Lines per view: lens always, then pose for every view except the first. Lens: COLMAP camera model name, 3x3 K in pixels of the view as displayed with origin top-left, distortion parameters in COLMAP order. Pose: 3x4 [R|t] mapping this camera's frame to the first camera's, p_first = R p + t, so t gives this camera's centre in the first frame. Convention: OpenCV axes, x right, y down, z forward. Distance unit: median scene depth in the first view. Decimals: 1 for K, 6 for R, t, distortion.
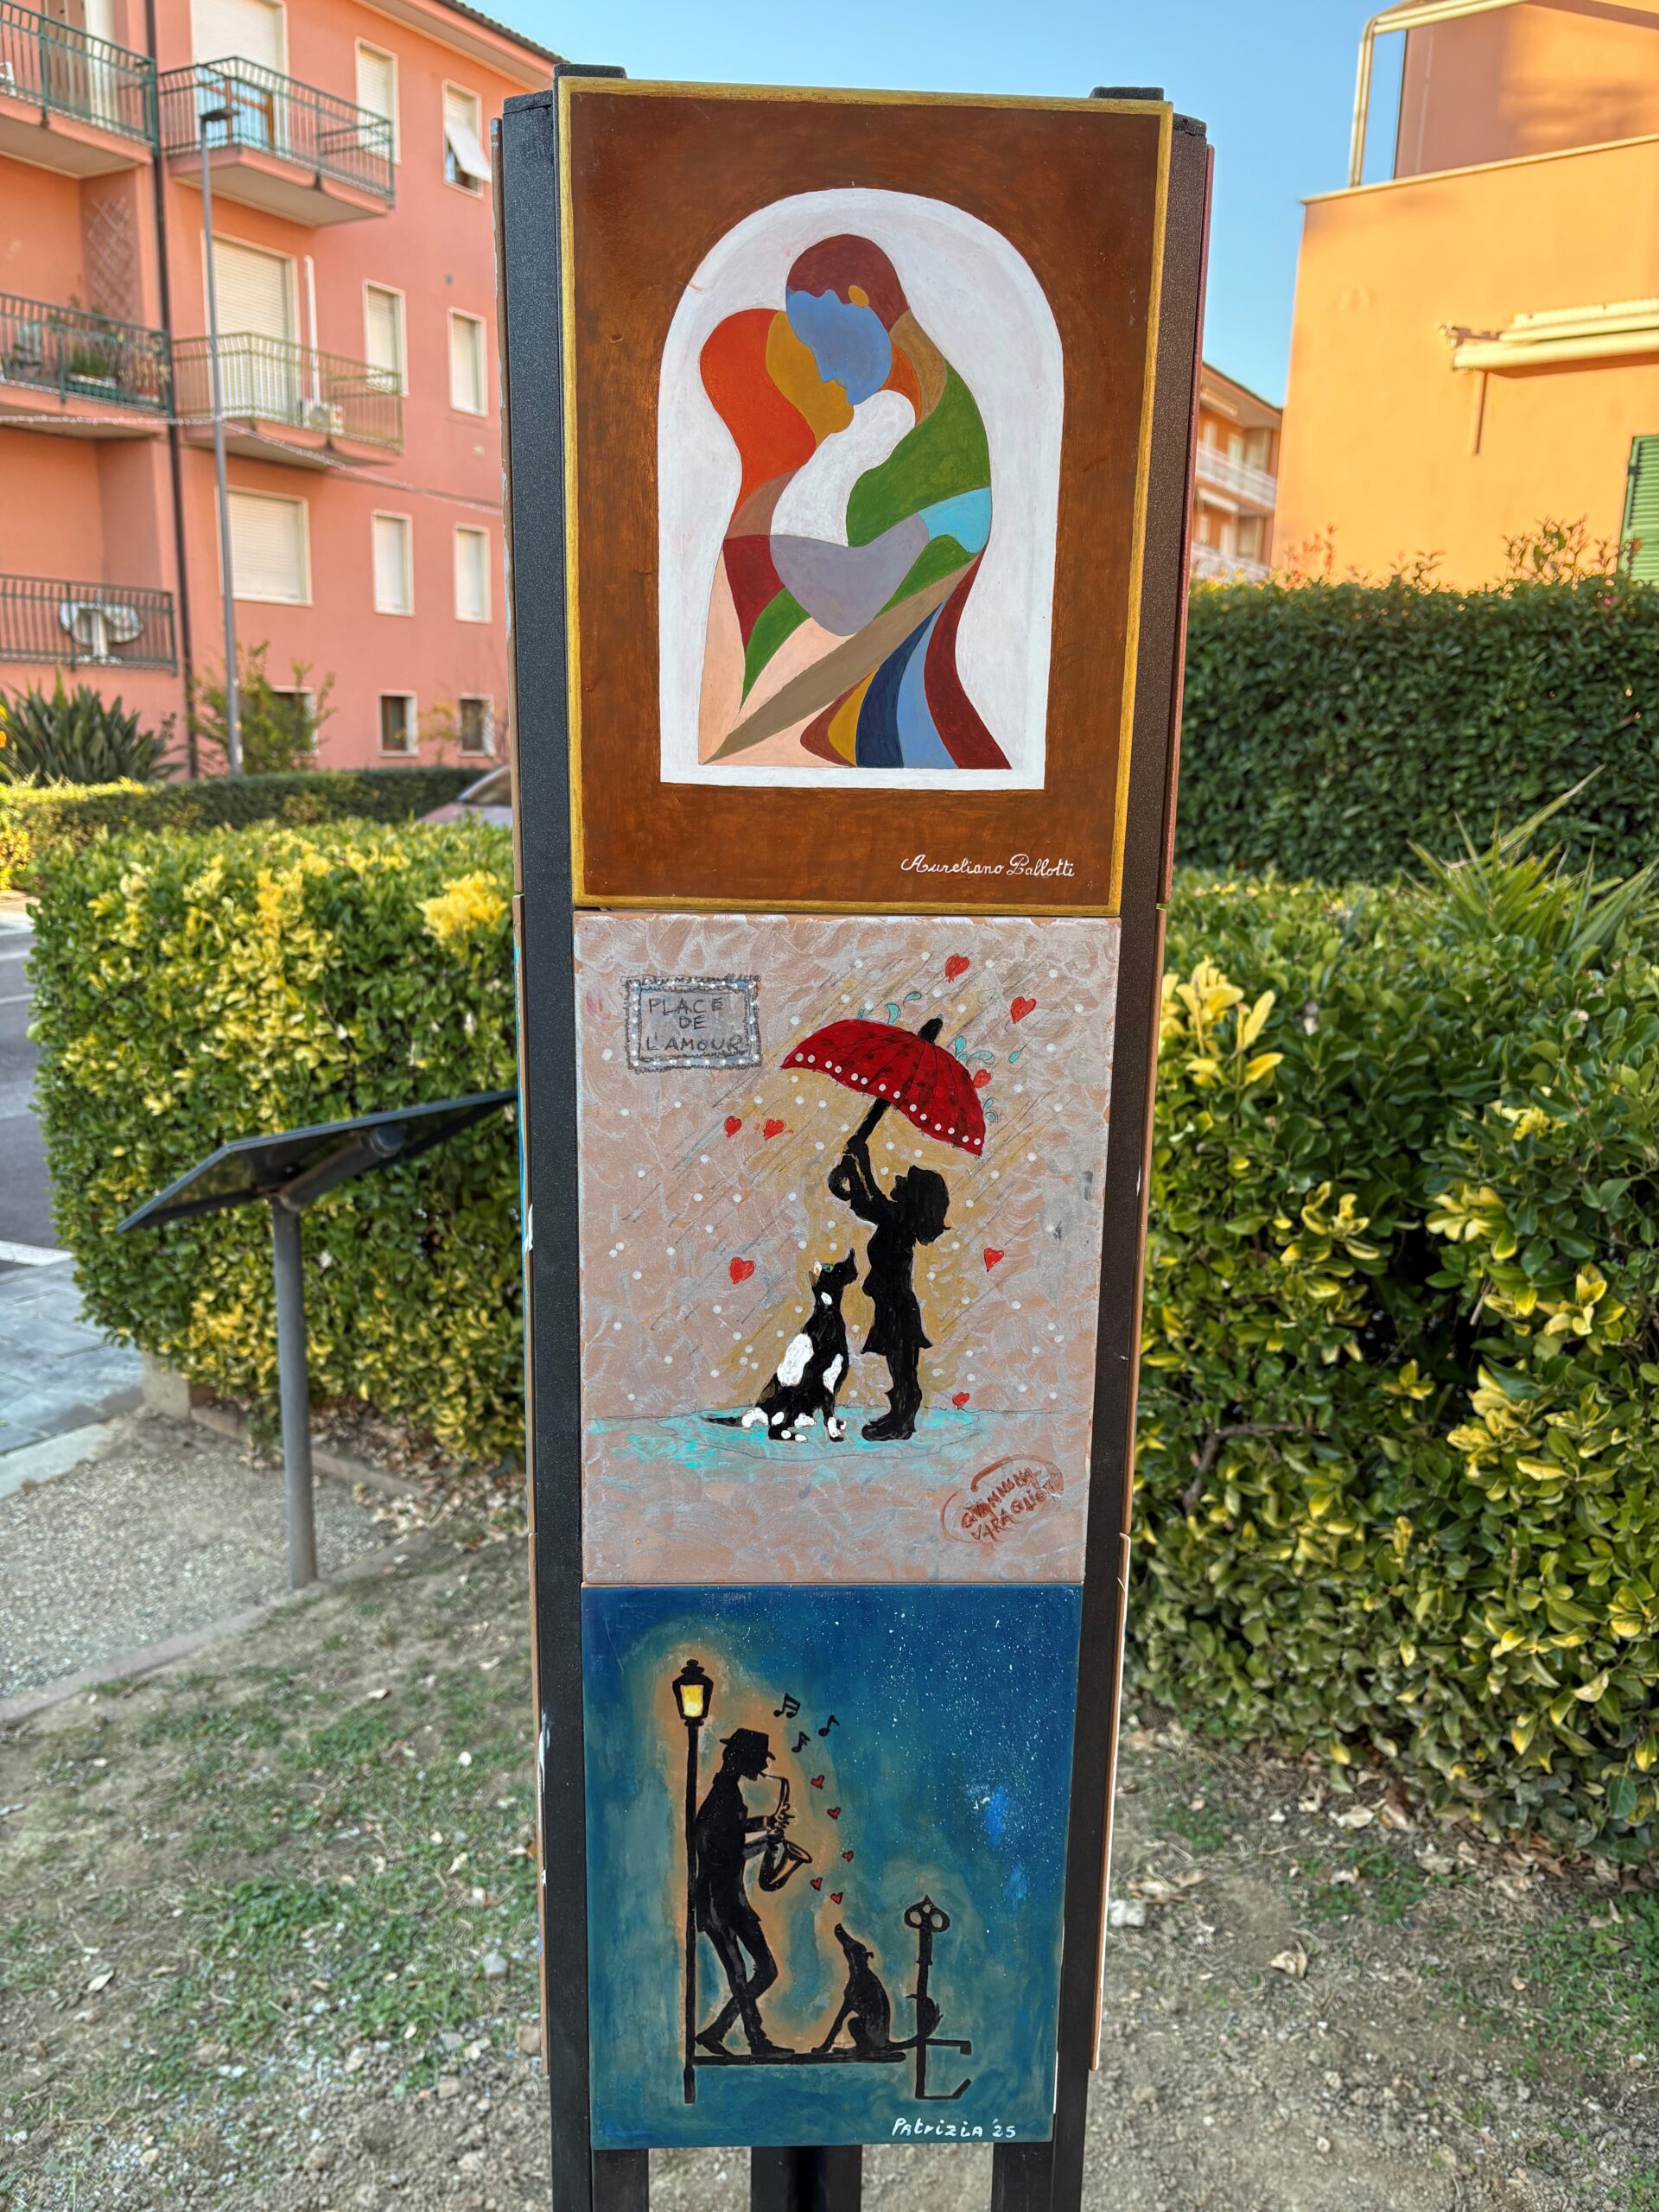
lens RADIAL K [[1688.9, 0, 830.9], [0, 1688.9, 1105.7], [0, 0, 1]] dist [0.029899, -0.033969]
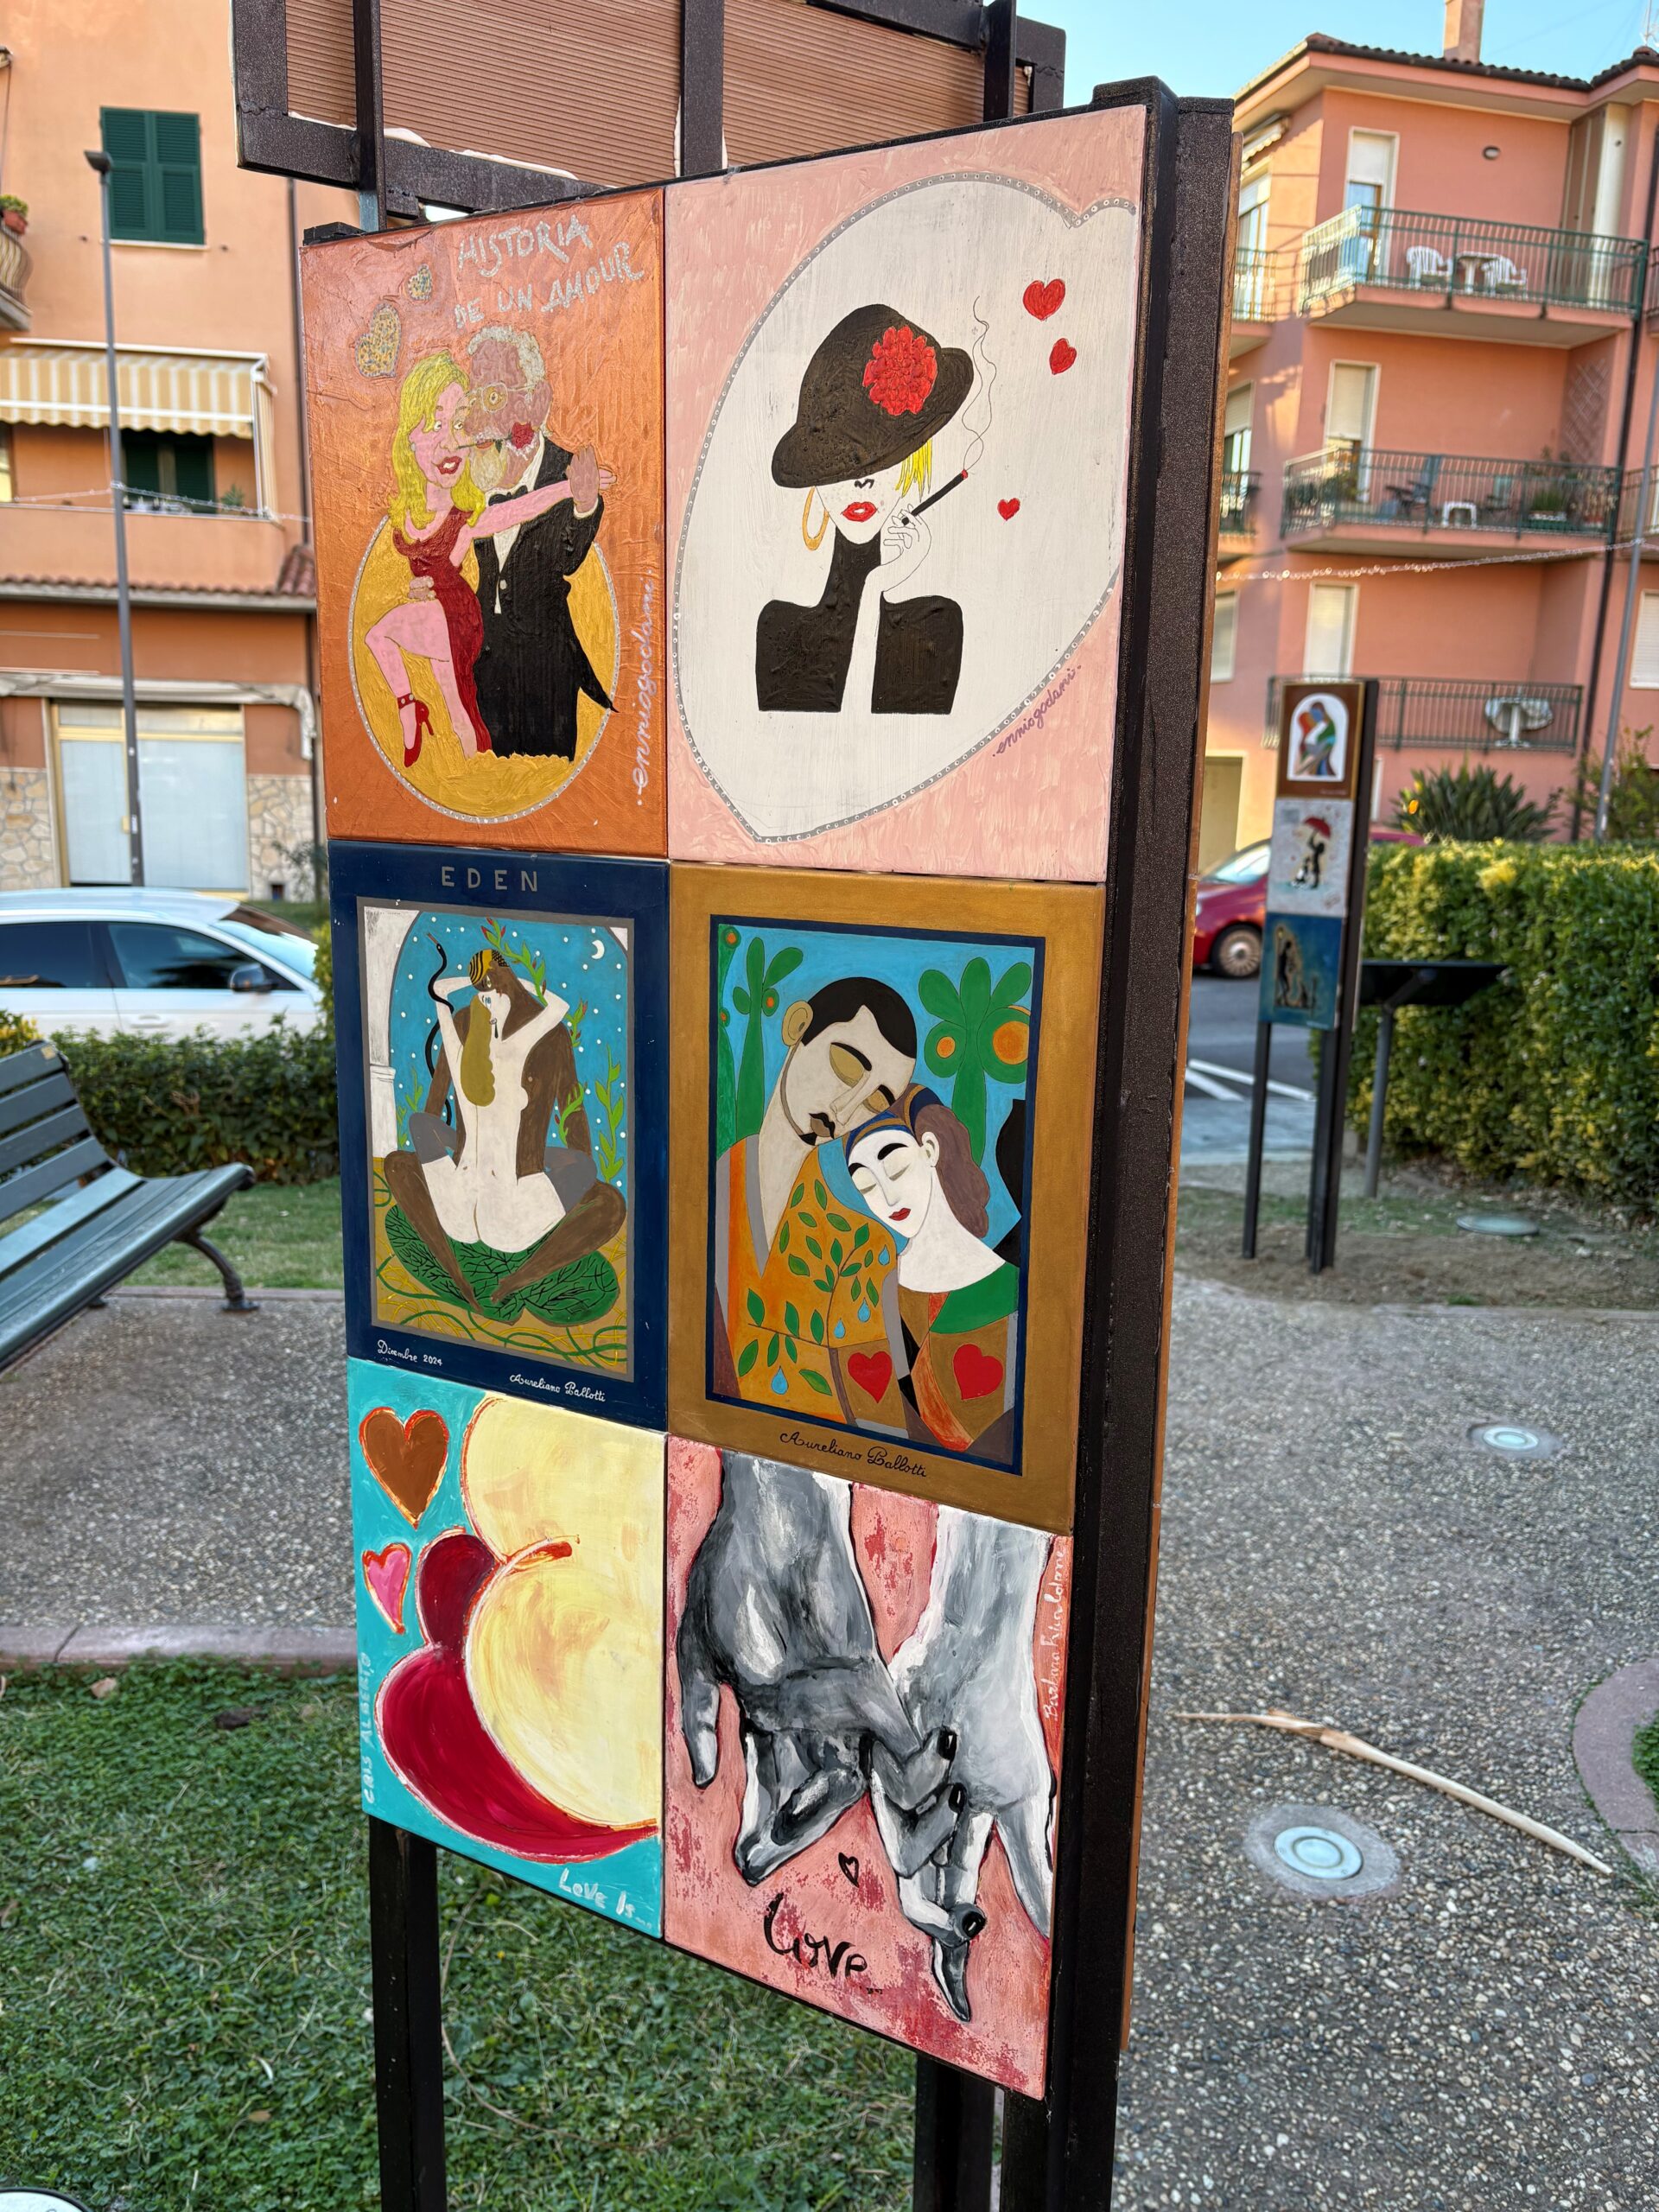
lens RADIAL K [[1688.9, 0, 832.5], [0, 1688.9, 1107.3], [0, 0, 1]] dist [0.029899, -0.033969]
pose [[0.694754, 0.140620, -0.705367, 0.597937], [-0.171427, 0.984813, 0.027483, 0.203622], [0.698519, 0.101825, 0.708310, -0.818367]]
